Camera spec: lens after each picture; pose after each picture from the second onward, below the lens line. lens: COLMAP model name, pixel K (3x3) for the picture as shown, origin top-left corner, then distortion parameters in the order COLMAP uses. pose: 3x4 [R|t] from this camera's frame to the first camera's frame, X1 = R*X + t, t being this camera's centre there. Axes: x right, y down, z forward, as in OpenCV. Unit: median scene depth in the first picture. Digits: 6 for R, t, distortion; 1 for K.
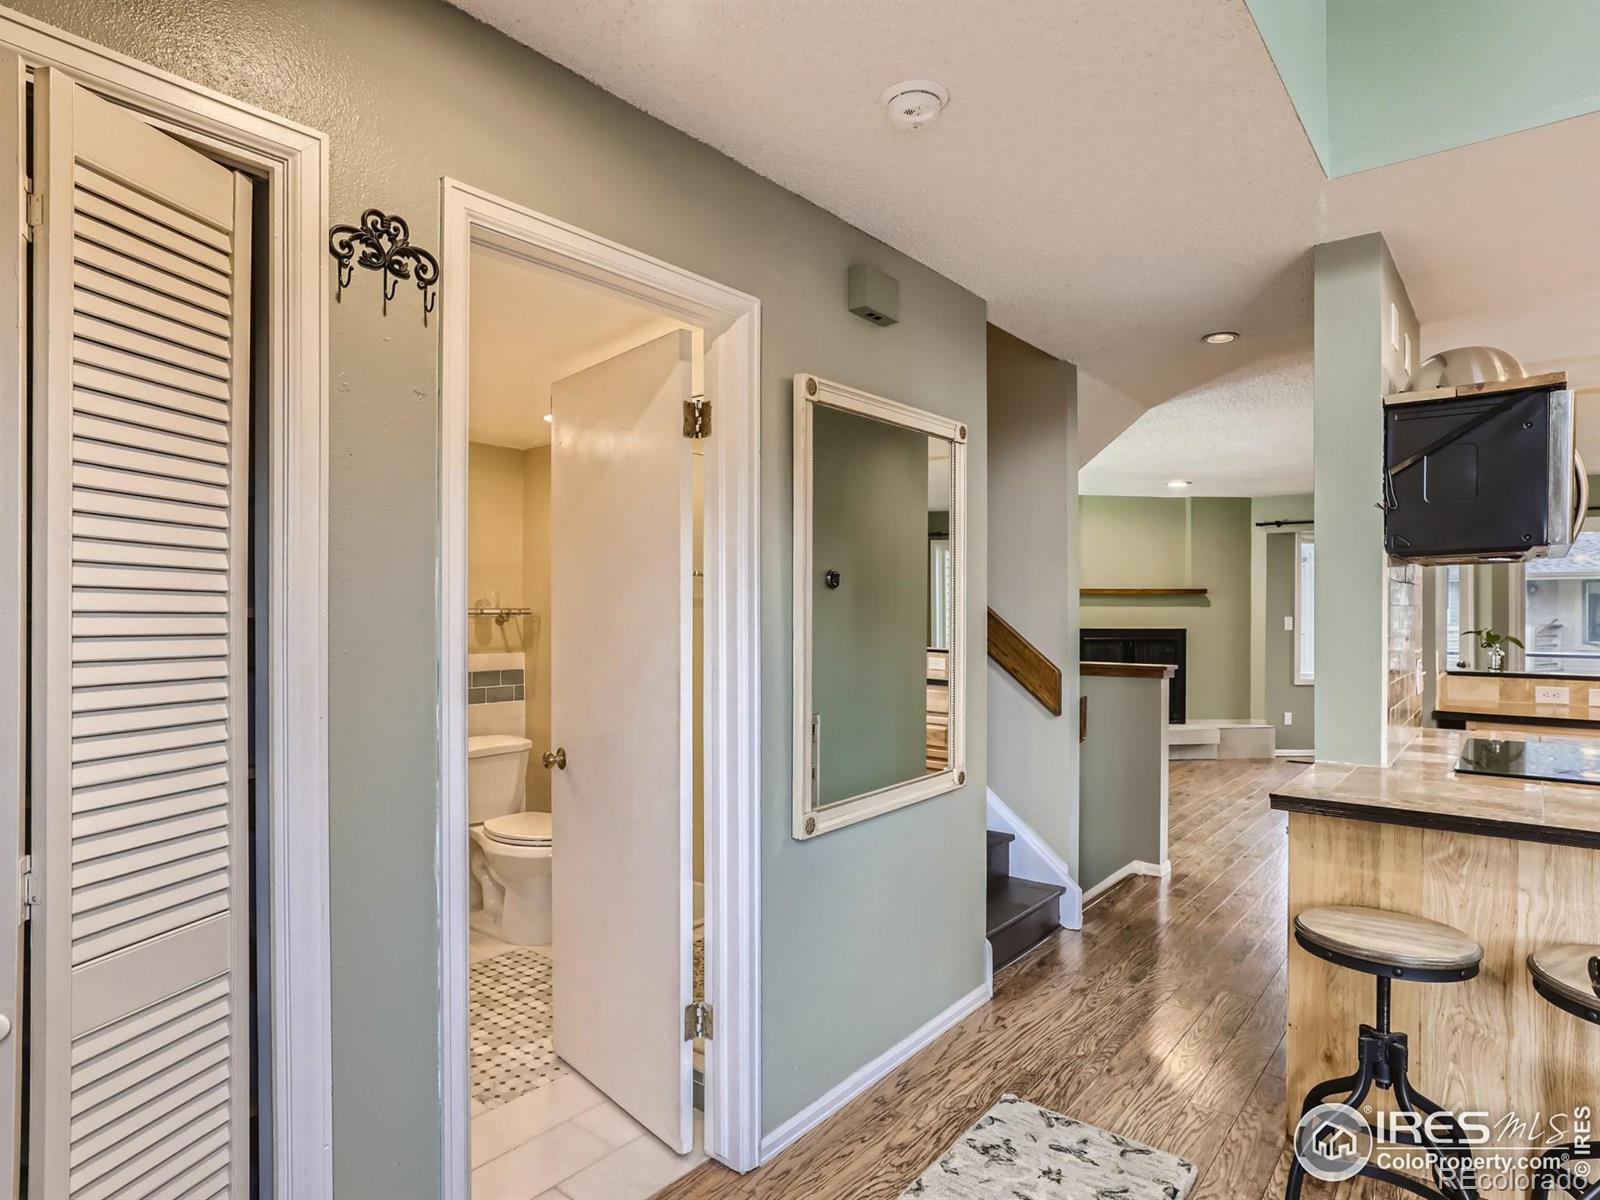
lens RADIAL K [[919.3, 0, 800.5], [0, 919.3, 610.9], [0, 0, 1]] dist [-0.005986, 0.001577]
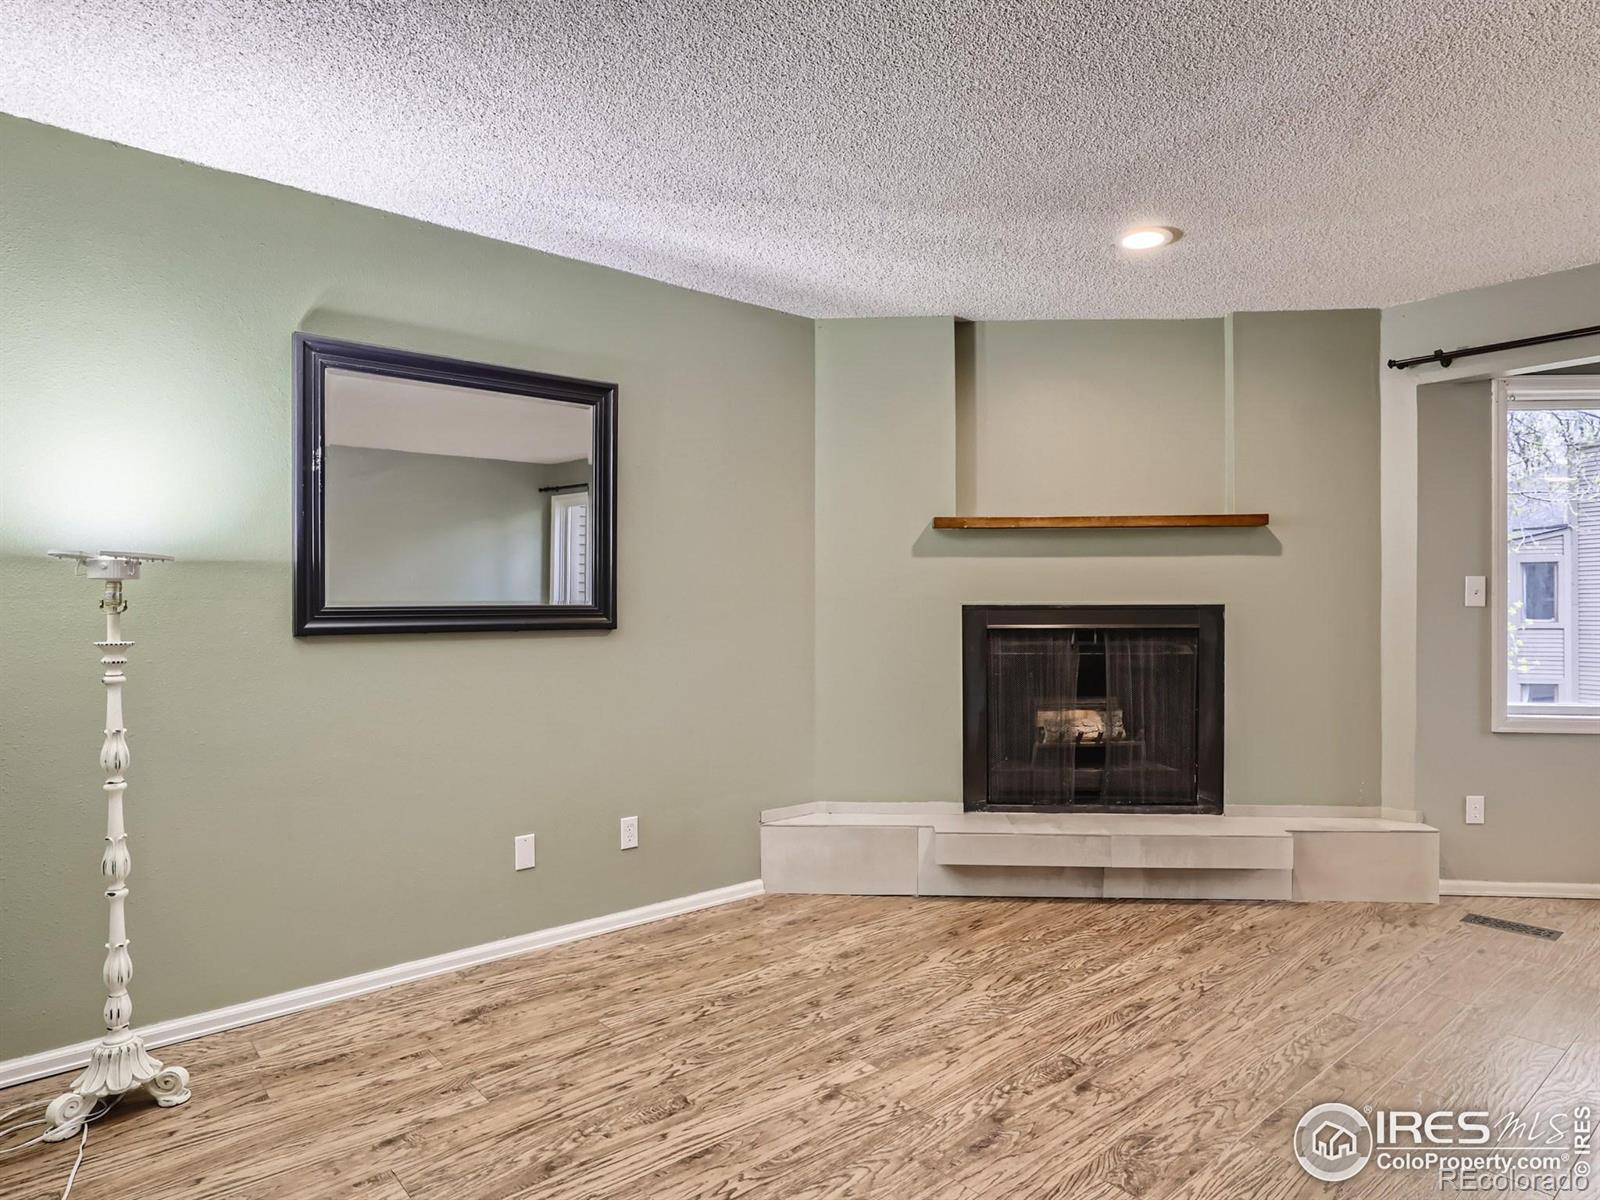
lens RADIAL K [[919.3, 0, 803.7], [0, 919.3, 607.0], [0, 0, 1]] dist [-0.005986, 0.001577]
pose [[0.984833, -0.006737, -0.173373, 0.295270], [0.007525, 0.999964, 0.003884, 0.017357], [0.173341, -0.005130, 0.984849, 0.519097]]
